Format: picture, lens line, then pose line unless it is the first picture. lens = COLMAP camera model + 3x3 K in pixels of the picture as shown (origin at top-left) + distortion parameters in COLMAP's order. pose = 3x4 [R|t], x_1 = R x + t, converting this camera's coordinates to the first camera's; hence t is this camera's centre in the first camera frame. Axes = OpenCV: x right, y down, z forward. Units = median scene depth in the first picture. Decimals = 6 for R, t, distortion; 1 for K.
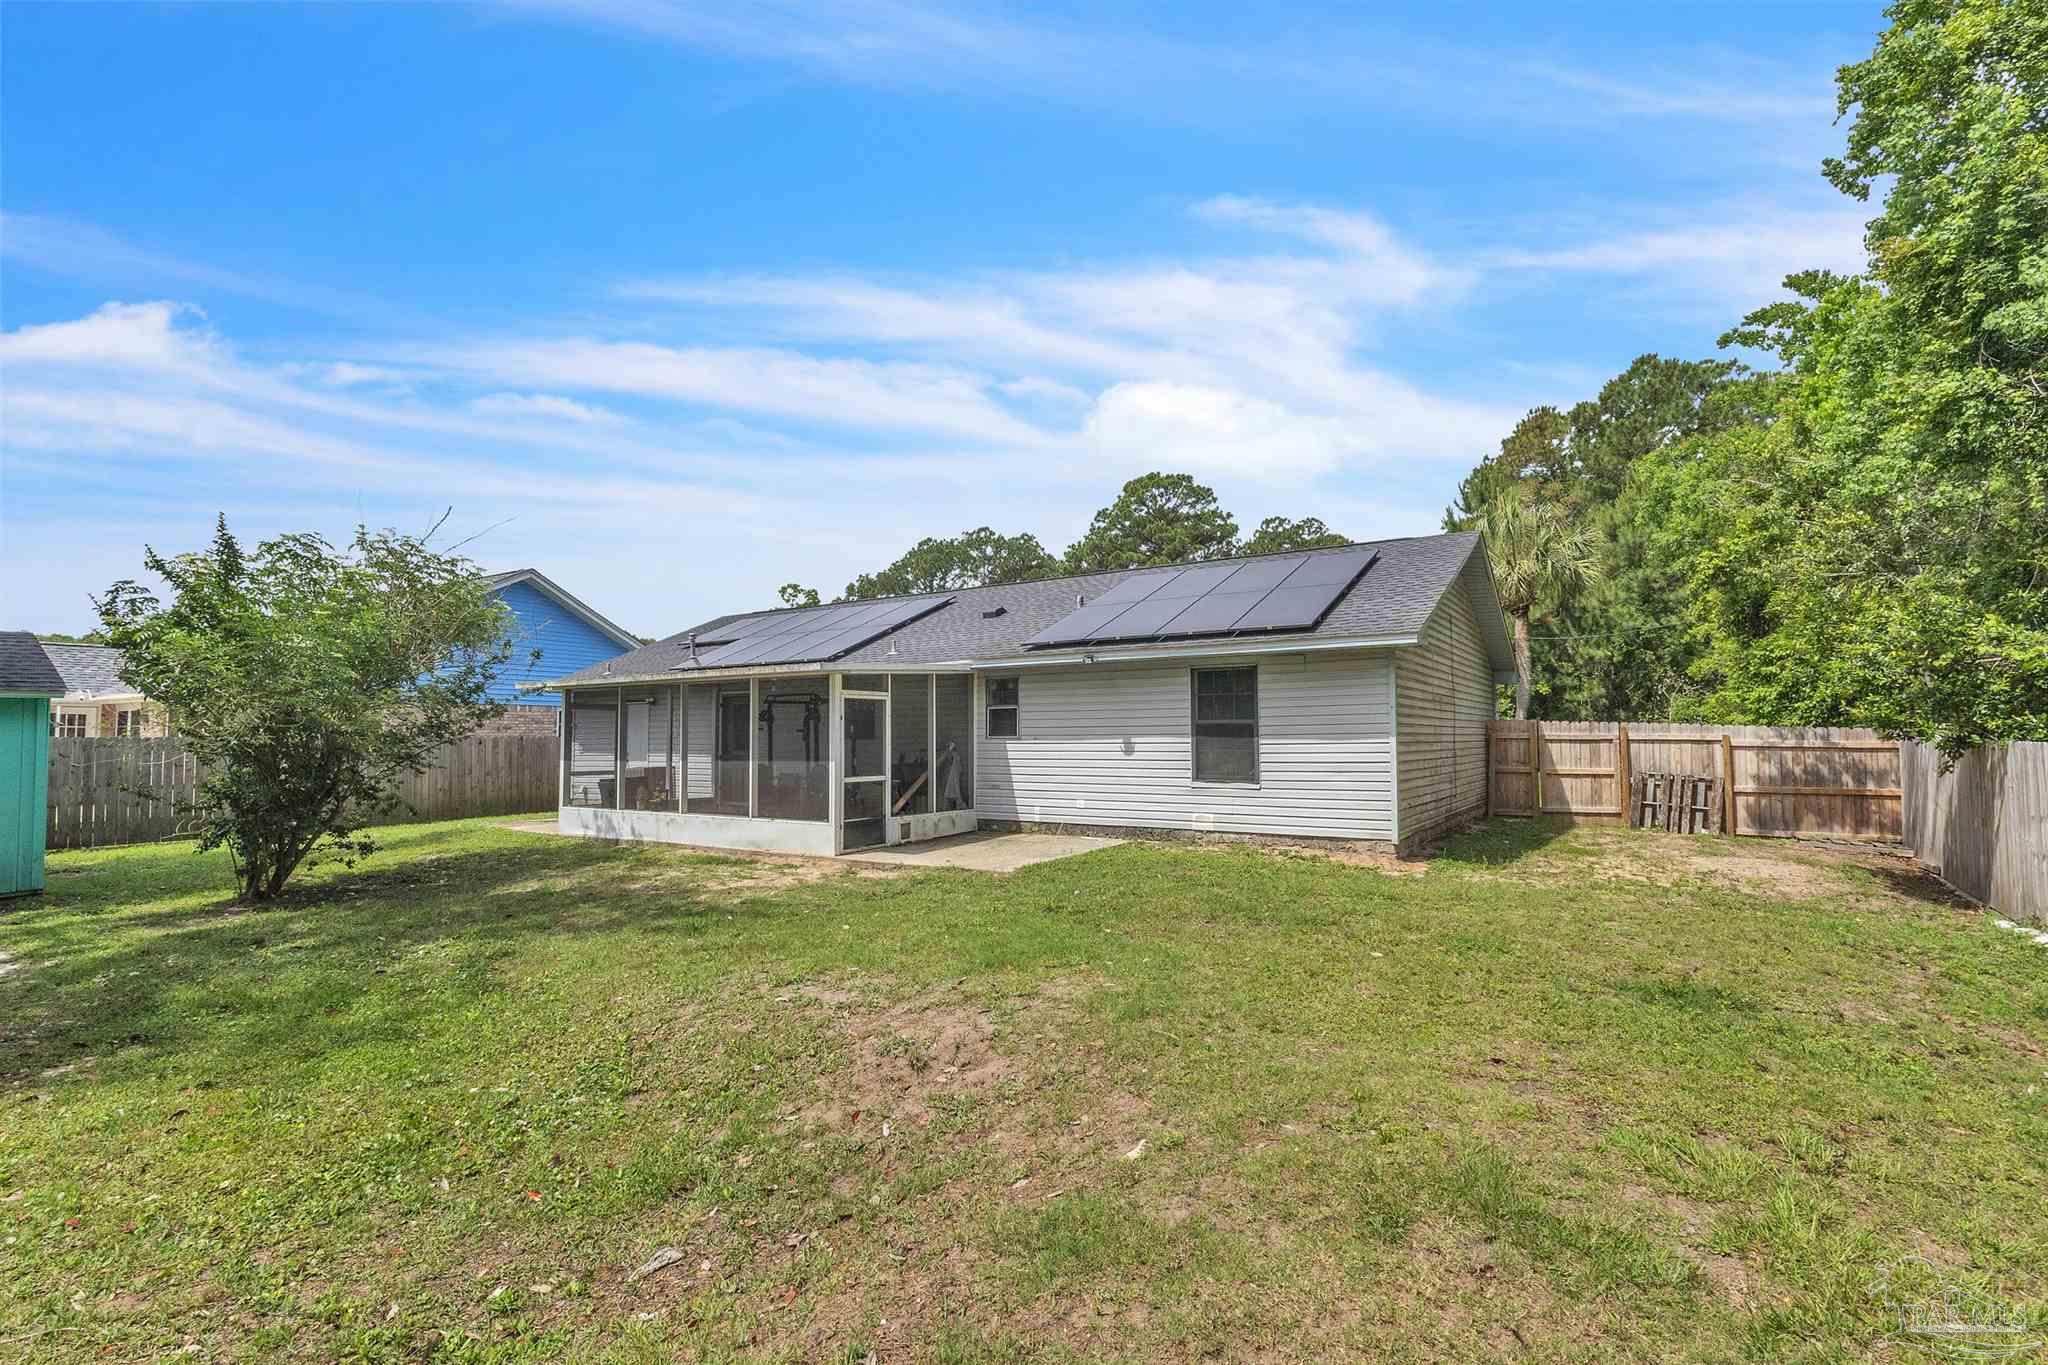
lens RADIAL K [[965.4, 0, 1024.0], [0, 965.4, 682.5], [0, 0, 1]] dist [0.003785, 0.001403]
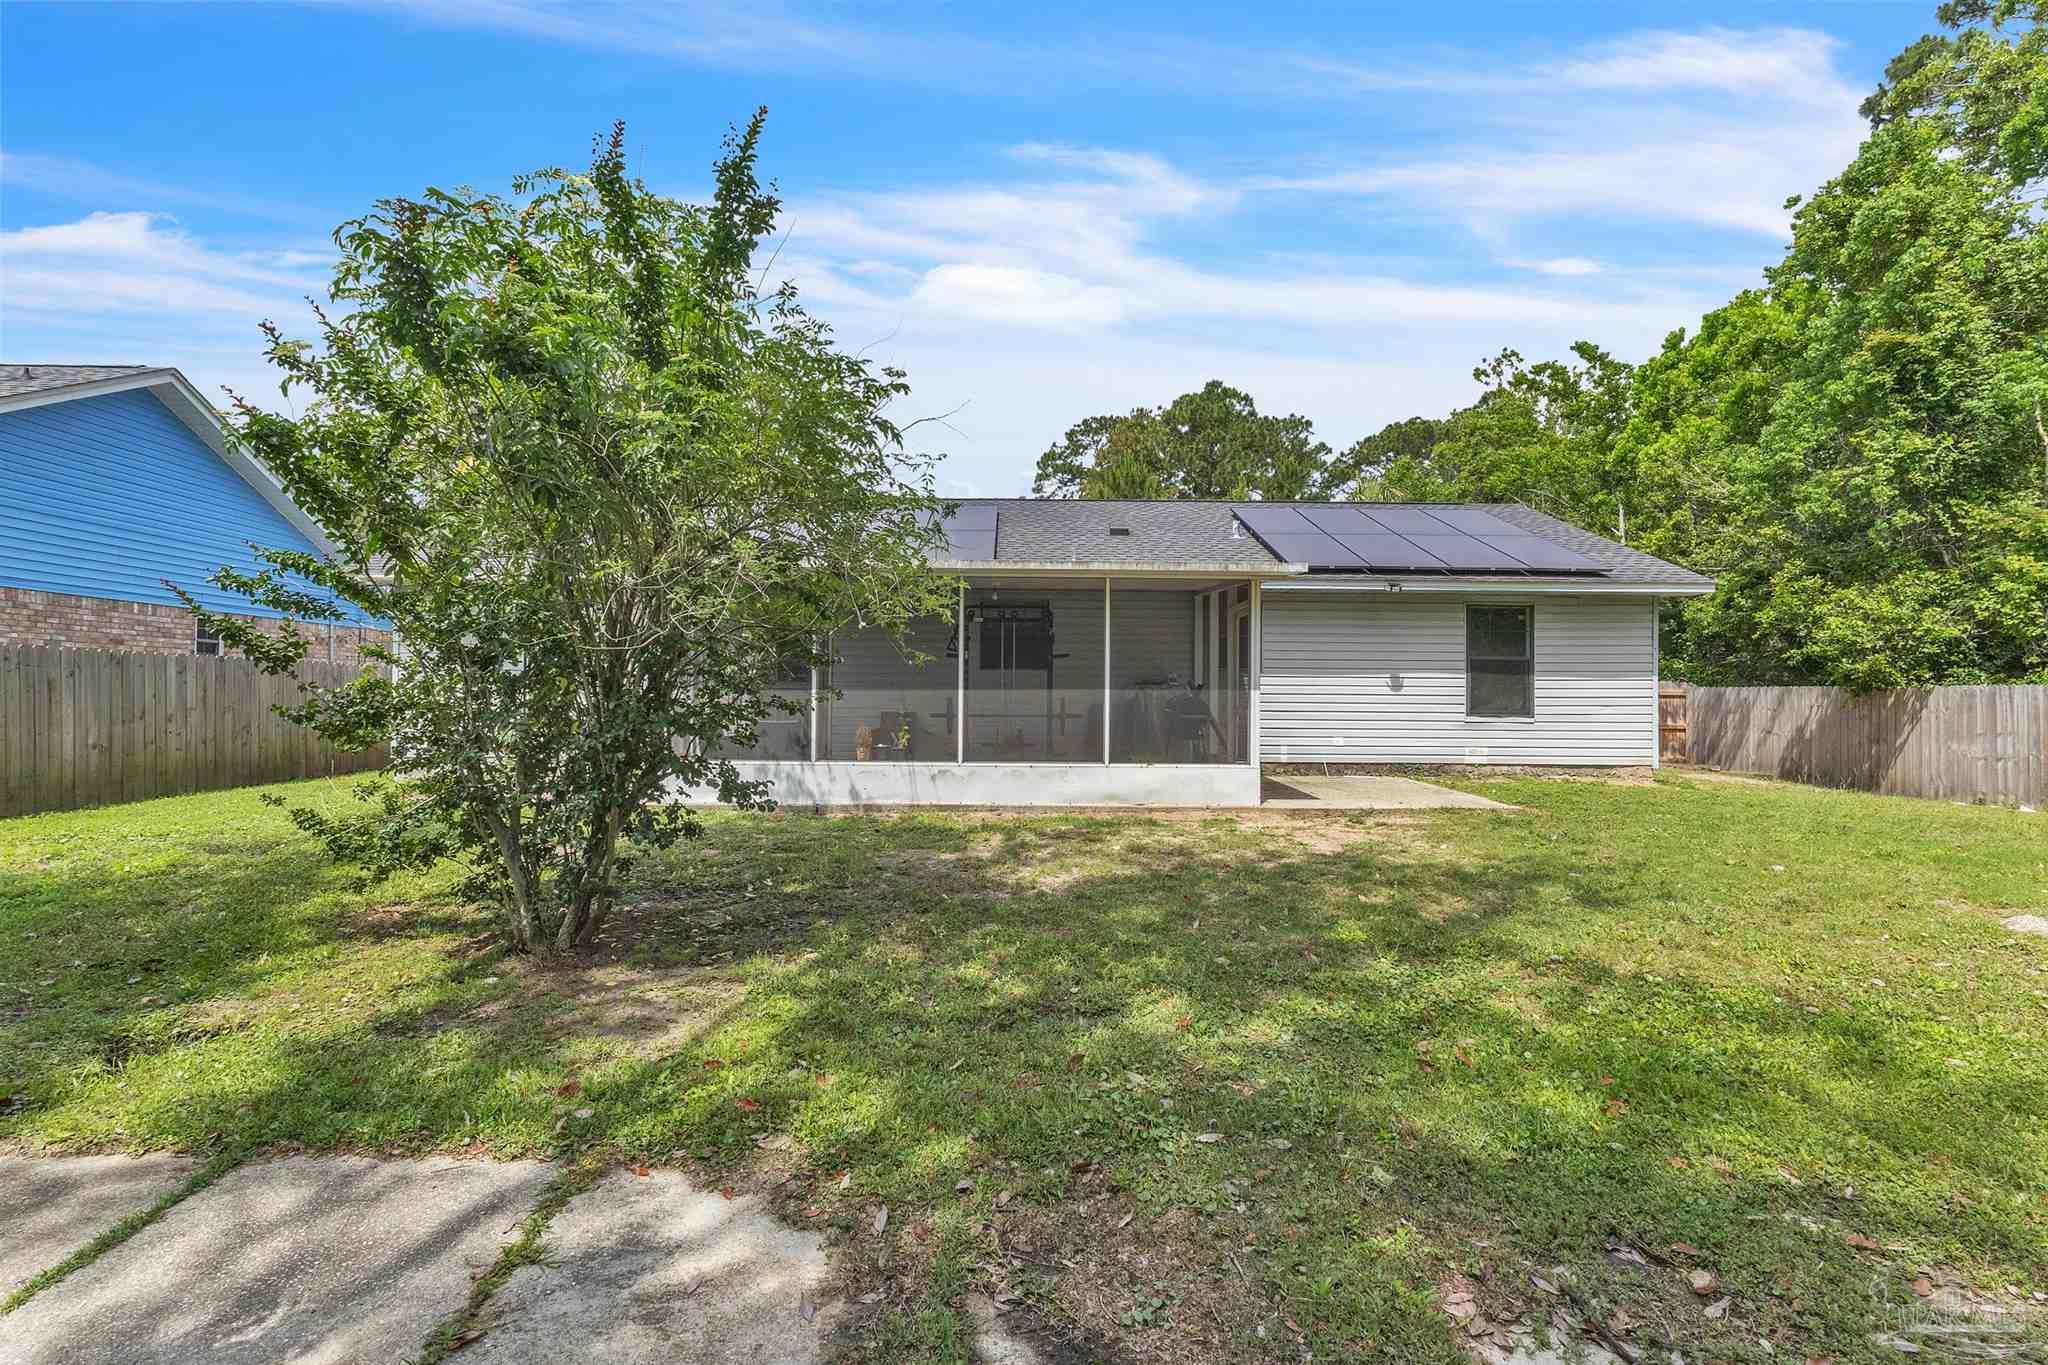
lens RADIAL K [[957.0, 0, 1024.0], [0, 957.0, 682.5], [0, 0, 1]] dist [0.004360, 0.000912]
pose [[0.823326, 0.022977, 0.567103, -0.774203], [-0.044202, 0.998741, 0.023708, 0.063401], [-0.565845, -0.044587, 0.823305, 0.434342]]
